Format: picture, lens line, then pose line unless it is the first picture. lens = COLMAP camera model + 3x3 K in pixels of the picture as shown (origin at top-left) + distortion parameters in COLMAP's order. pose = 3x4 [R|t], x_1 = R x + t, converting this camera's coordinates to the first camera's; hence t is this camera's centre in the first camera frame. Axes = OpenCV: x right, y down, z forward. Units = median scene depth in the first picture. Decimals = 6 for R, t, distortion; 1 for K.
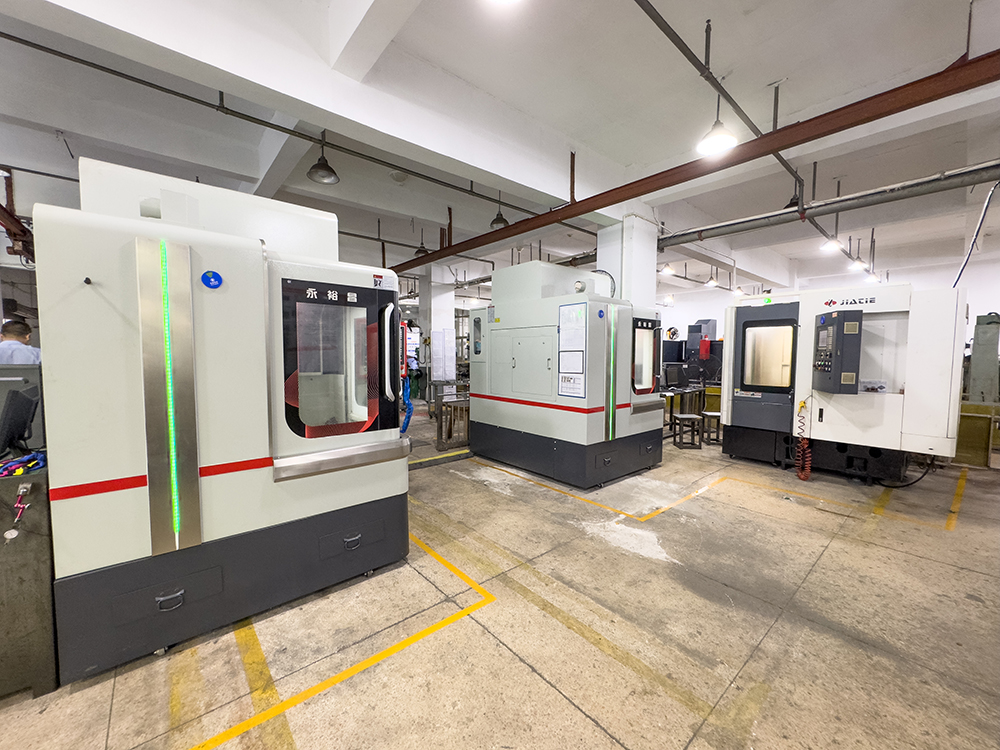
lens RADIAL K [[397.2, 0, 498.8], [0, 397.2, 377.2], [0, 0, 1]] dist [-0.002675, 0.000546]
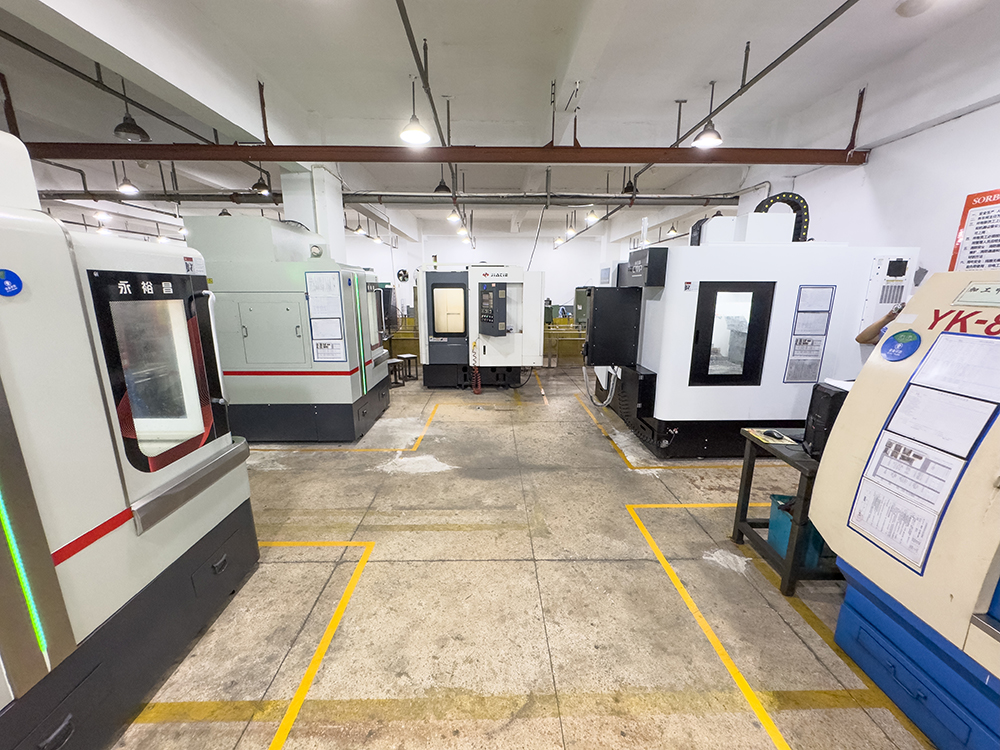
lens RADIAL K [[397.2, 0, 498.1], [0, 397.2, 378.2], [0, 0, 1]] dist [-0.002675, 0.000546]
pose [[0.638932, -0.172432, 0.749688, -0.365621], [0.050540, 0.981858, 0.182759, -0.086554], [-0.767601, -0.078881, 0.636055, -0.017092]]
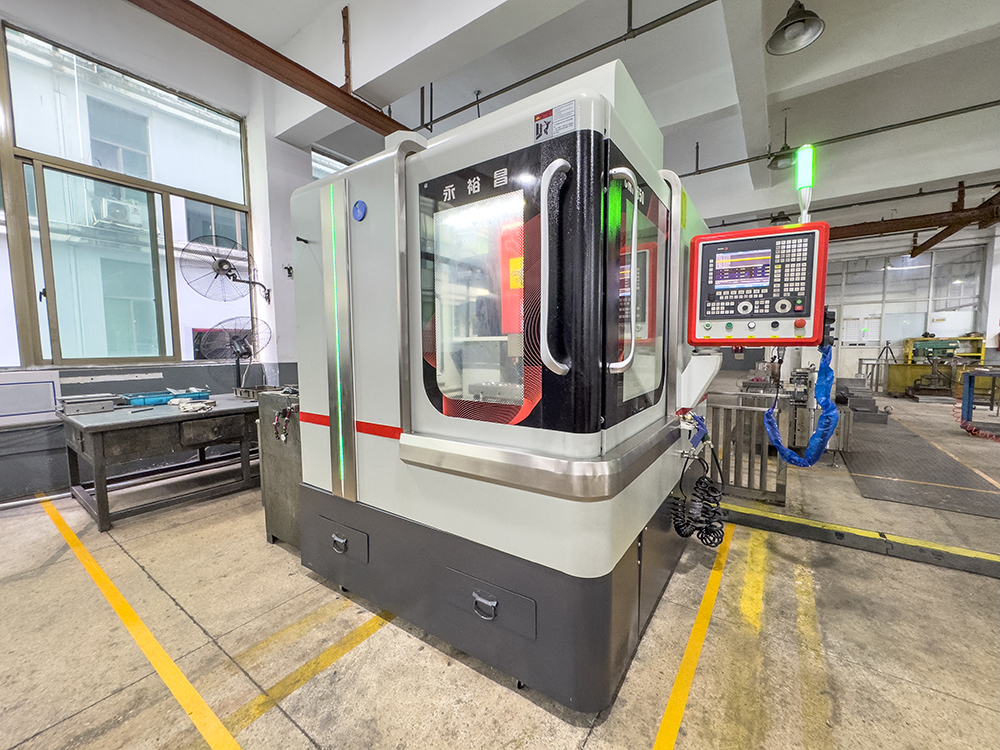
lens RADIAL K [[397.2, 0, 504.5], [0, 397.2, 376.7], [0, 0, 1]] dist [-0.002675, 0.000546]
pose [[0.252332, 0.067756, -0.965266, 0.117046], [-0.047699, 0.997204, 0.057529, 0.027108], [0.966464, 0.031526, 0.254858, 0.557752]]
